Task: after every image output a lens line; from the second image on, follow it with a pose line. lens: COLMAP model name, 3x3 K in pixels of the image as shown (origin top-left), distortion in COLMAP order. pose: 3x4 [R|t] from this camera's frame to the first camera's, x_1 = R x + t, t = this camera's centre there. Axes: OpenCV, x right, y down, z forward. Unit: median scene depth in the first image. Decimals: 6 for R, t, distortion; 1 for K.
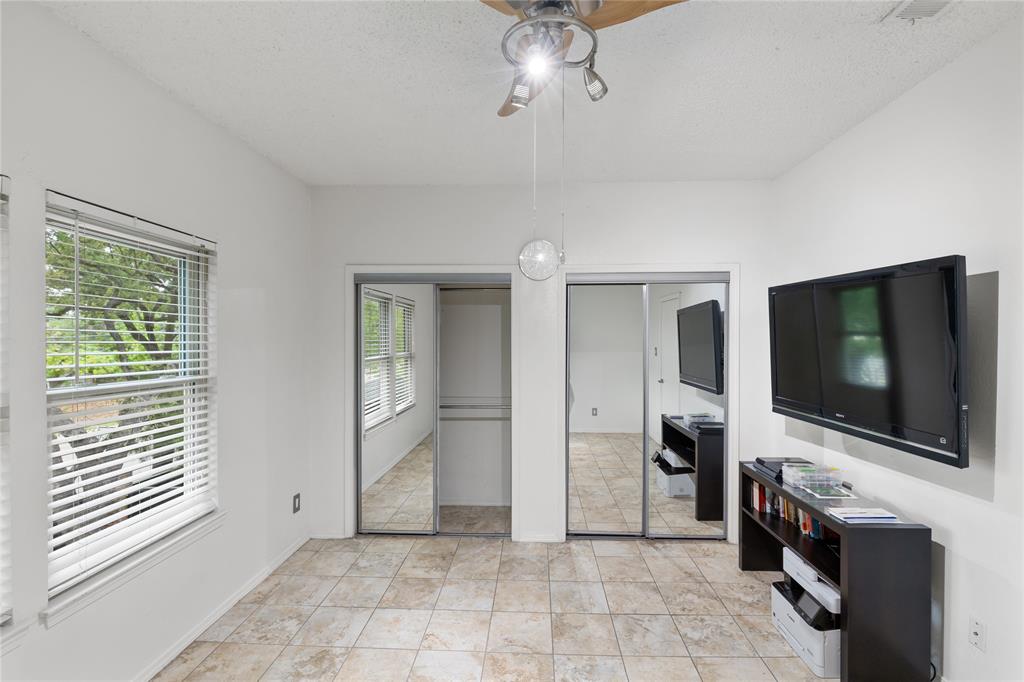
lens RADIAL K [[459.5, 0, 516.3], [0, 459.5, 344.3], [0, 0, 1]] dist [0.008663, -0.000815]
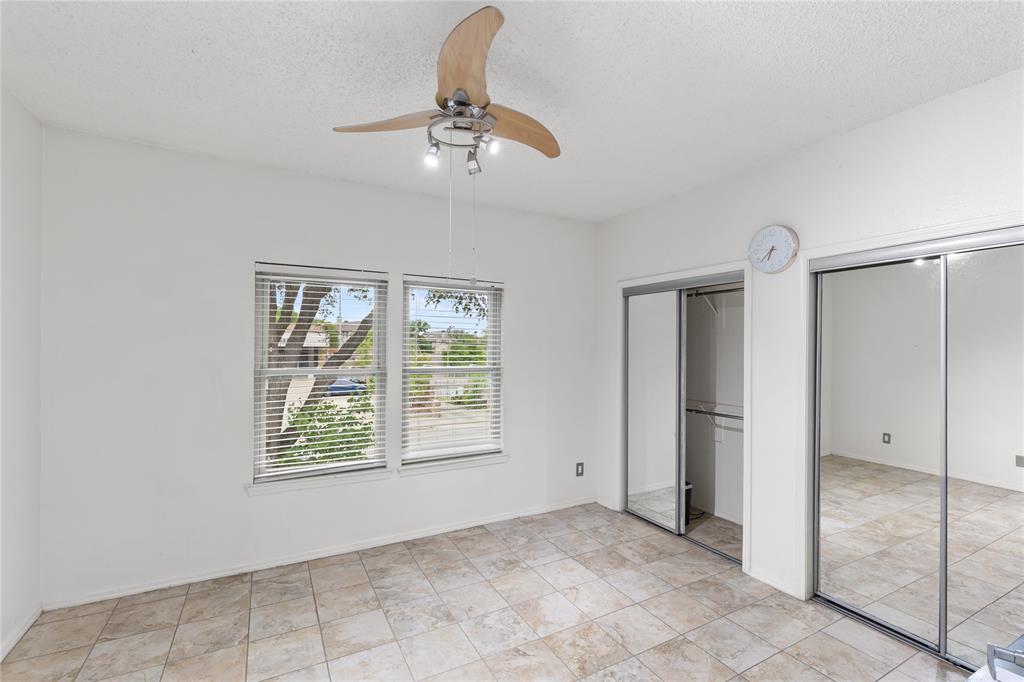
lens RADIAL K [[459.5, 0, 517.7], [0, 459.5, 341.1], [0, 0, 1]] dist [0.008663, -0.000815]
pose [[0.518506, -0.006400, -0.855050, 0.600811], [-0.011570, 0.999828, -0.014499, 0.002819], [0.854996, 0.017411, 0.518342, 0.185248]]
